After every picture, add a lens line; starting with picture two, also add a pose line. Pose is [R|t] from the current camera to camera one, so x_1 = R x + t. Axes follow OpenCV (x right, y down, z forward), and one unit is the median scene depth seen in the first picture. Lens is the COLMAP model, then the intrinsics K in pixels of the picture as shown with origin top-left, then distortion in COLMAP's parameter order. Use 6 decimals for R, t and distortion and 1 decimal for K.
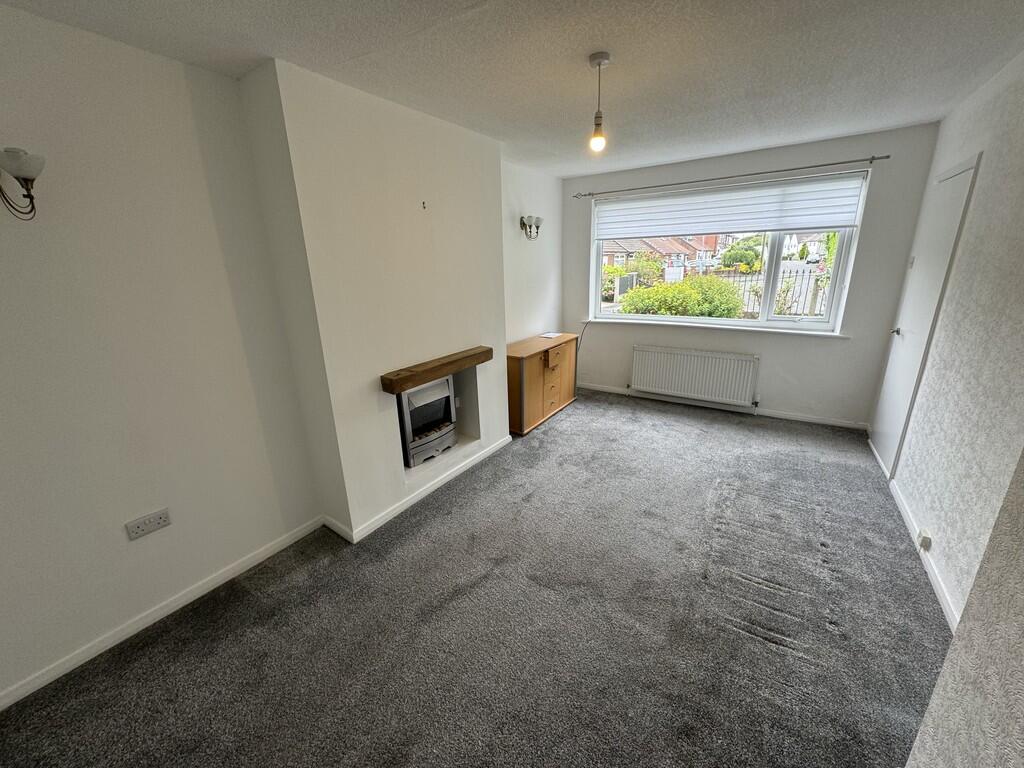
lens RADIAL K [[406.0, 0, 512.4], [0, 406.0, 385.1], [0, 0, 1]] dist [0.002306, -0.000343]
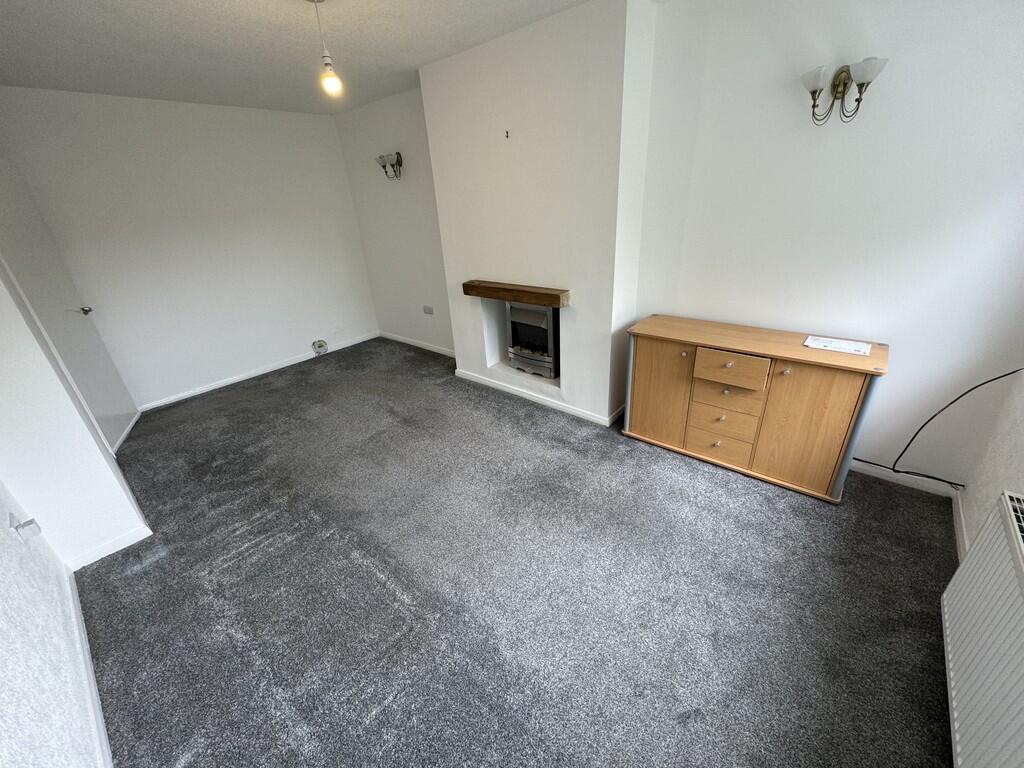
lens RADIAL K [[406.0, 0, 515.0], [0, 406.0, 387.7], [0, 0, 1]] dist [0.002306, -0.000343]
pose [[-0.132582, 0.448473, -0.883908, 0.680668], [-0.233681, 0.852499, 0.467588, -0.254042], [0.963232, 0.268546, -0.008226, 0.799361]]
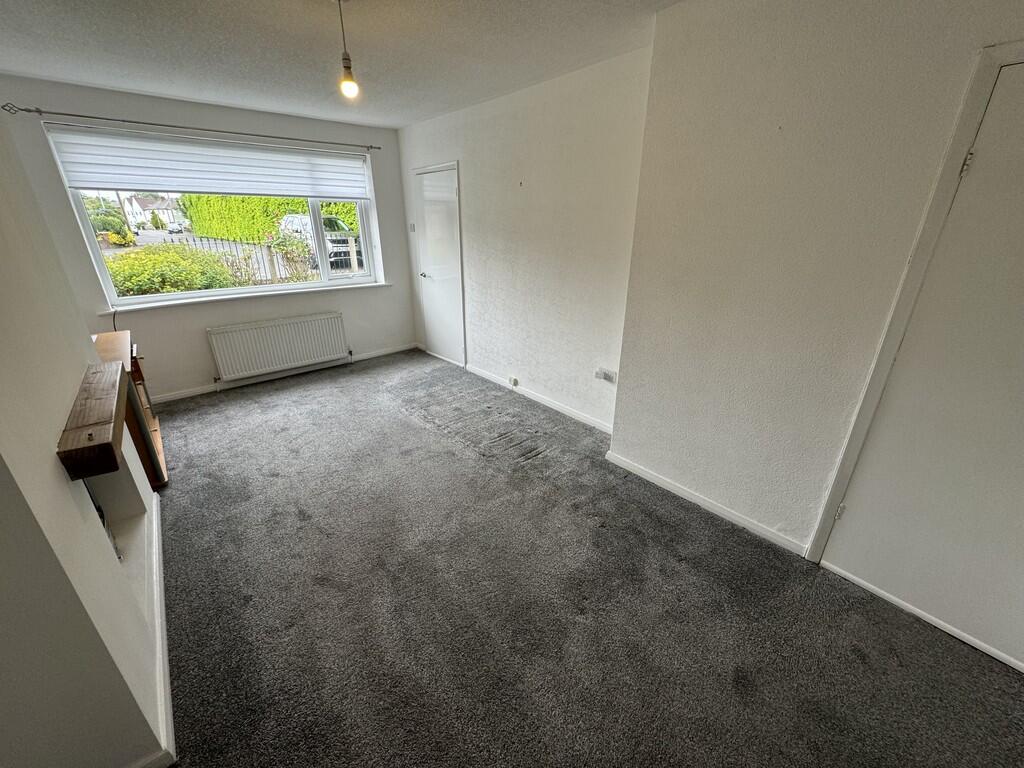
lens RADIAL K [[406.0, 0, 512.8], [0, 406.0, 382.2], [0, 0, 1]] dist [0.002306, -0.000343]
pose [[0.274940, -0.328373, 0.903648, -0.370270], [0.274353, 0.927587, 0.253599, -0.045963], [-0.921487, 0.178194, 0.345121, 0.214006]]
